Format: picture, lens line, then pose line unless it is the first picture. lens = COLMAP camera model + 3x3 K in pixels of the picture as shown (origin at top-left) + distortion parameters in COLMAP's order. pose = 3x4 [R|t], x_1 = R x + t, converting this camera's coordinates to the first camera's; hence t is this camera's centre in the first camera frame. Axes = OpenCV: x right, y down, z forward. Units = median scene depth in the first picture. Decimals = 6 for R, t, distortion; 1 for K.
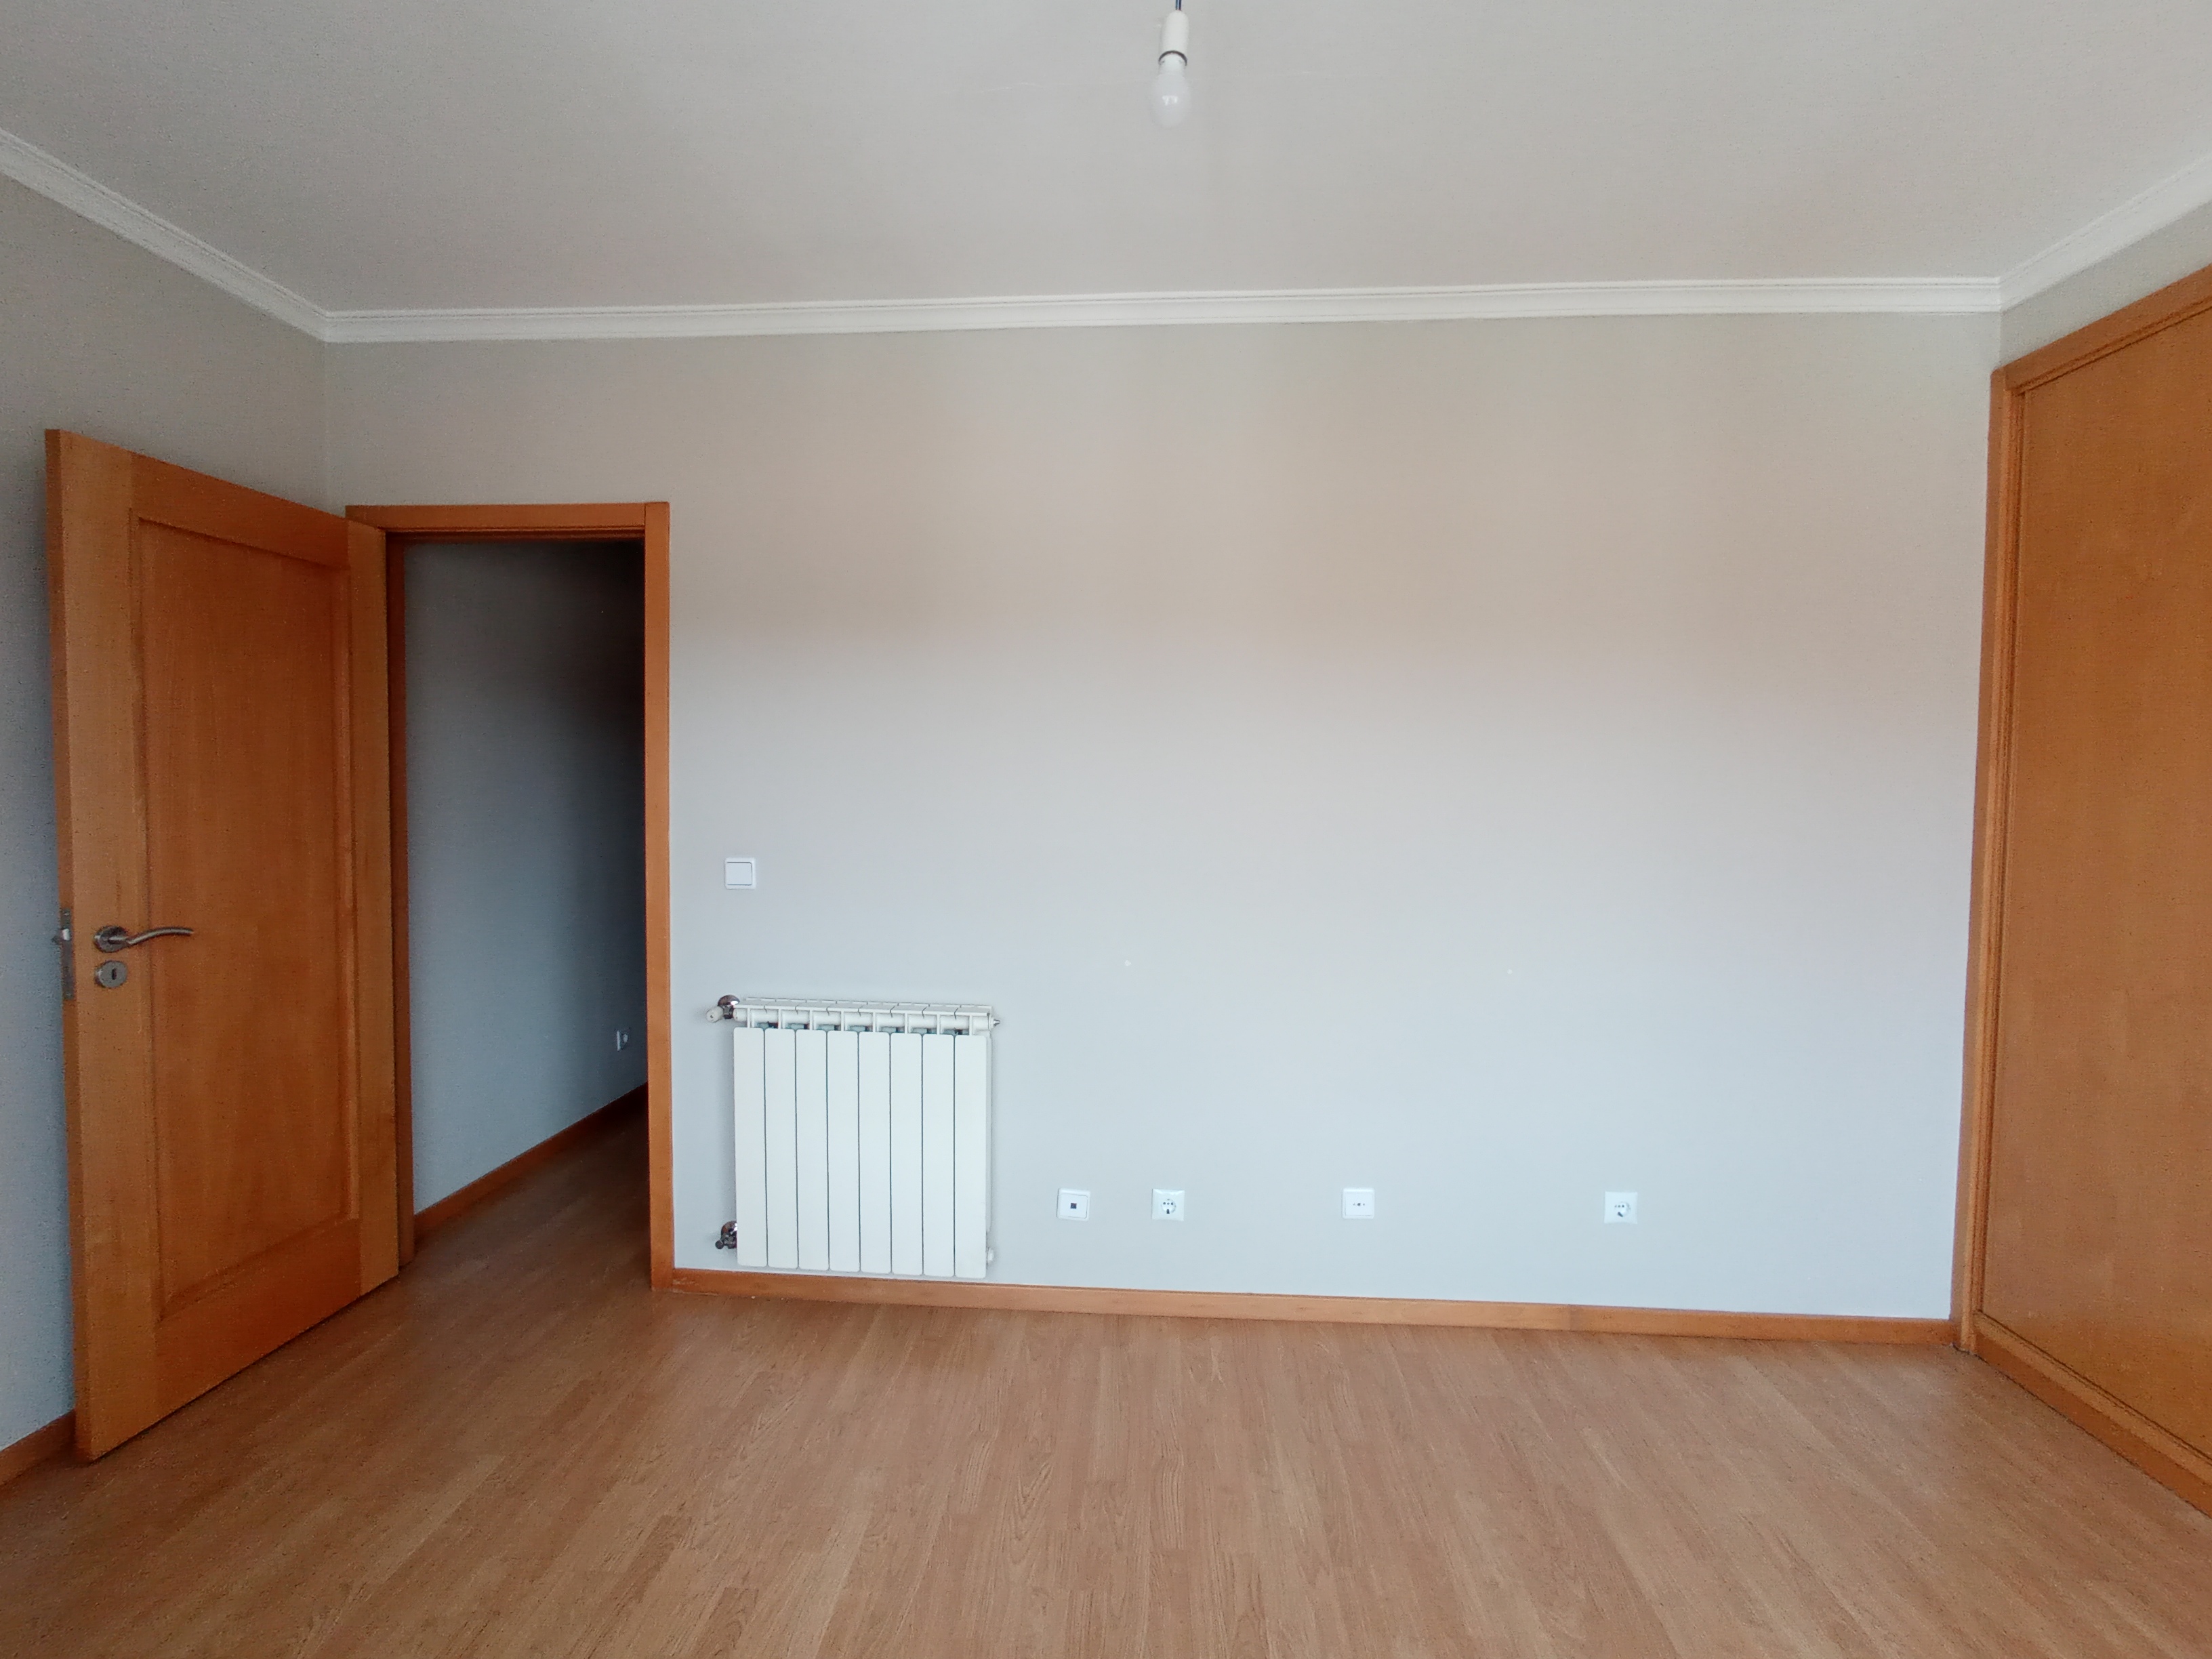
lens RADIAL K [[981.4, 0, 1106.0], [0, 981.4, 829.5], [0, 0, 1]] dist [-0.001847, 0.000654]
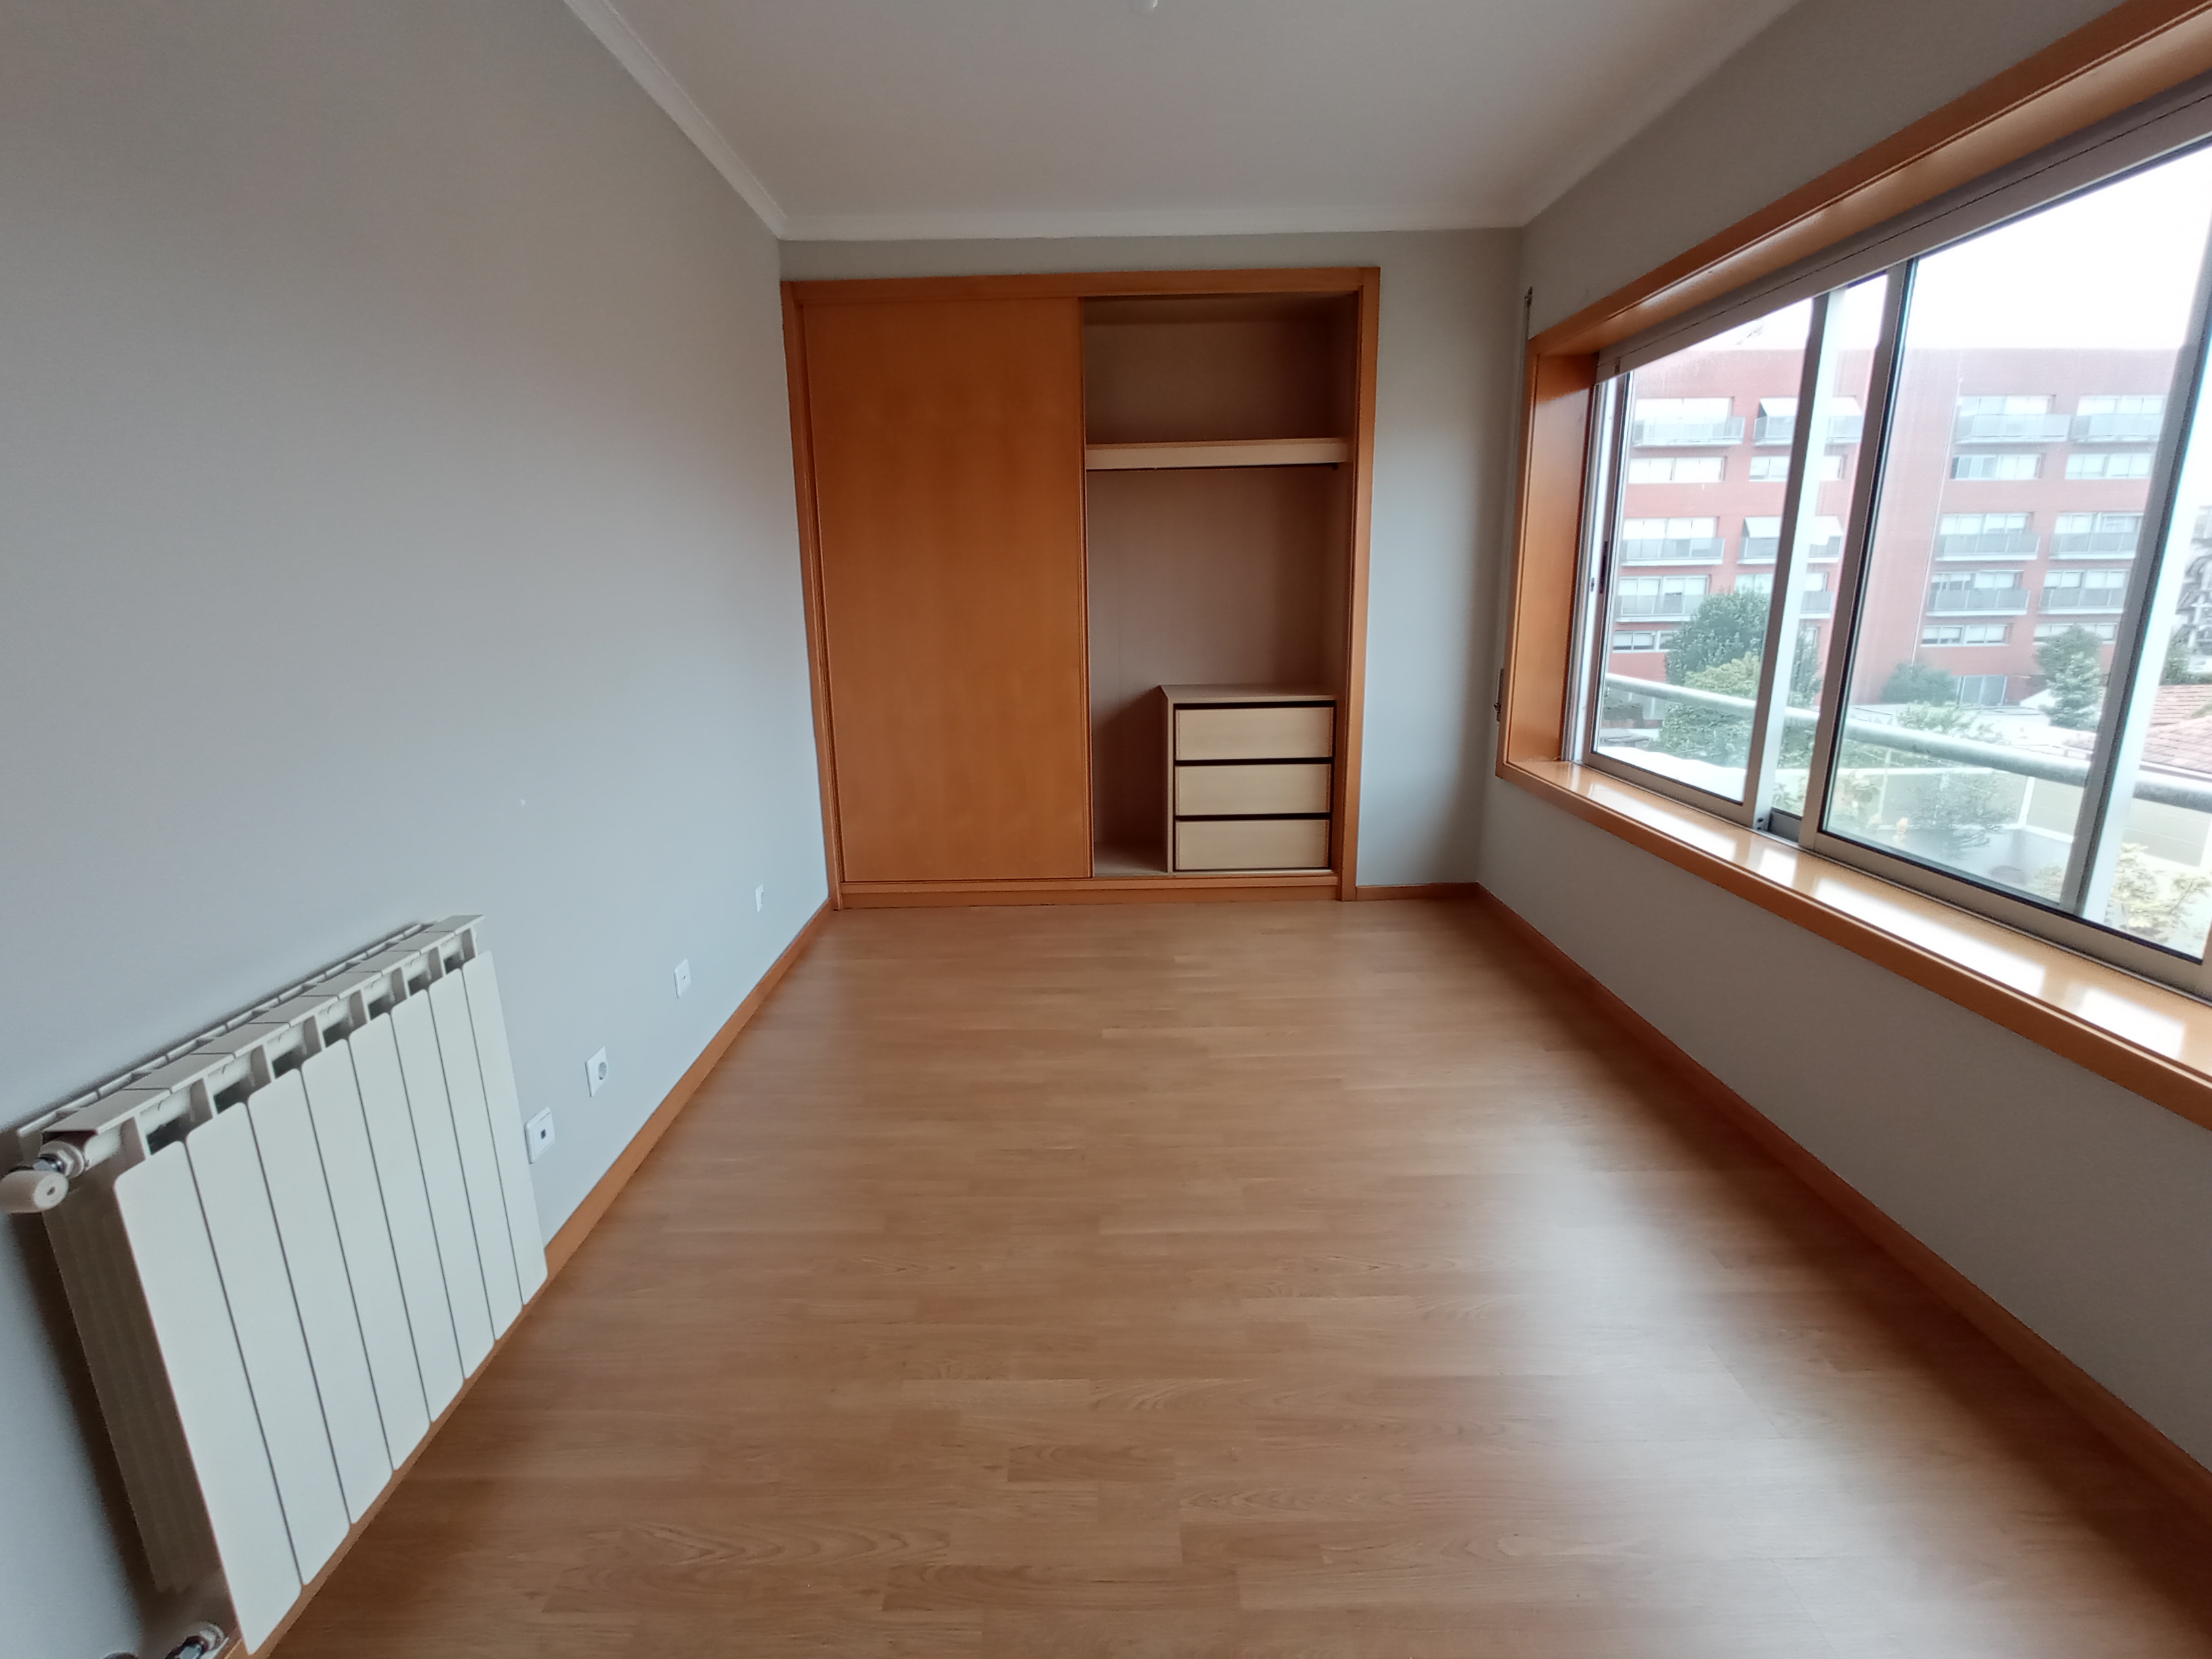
lens RADIAL K [[981.4, 0, 1106.0], [0, 981.4, 829.5], [0, 0, 1]] dist [-0.001847, 0.000654]
pose [[-0.079988, -0.239344, 0.967634, -0.982011], [0.050573, 0.968520, 0.243744, 0.007636], [-0.995512, 0.068433, -0.065365, 0.834857]]
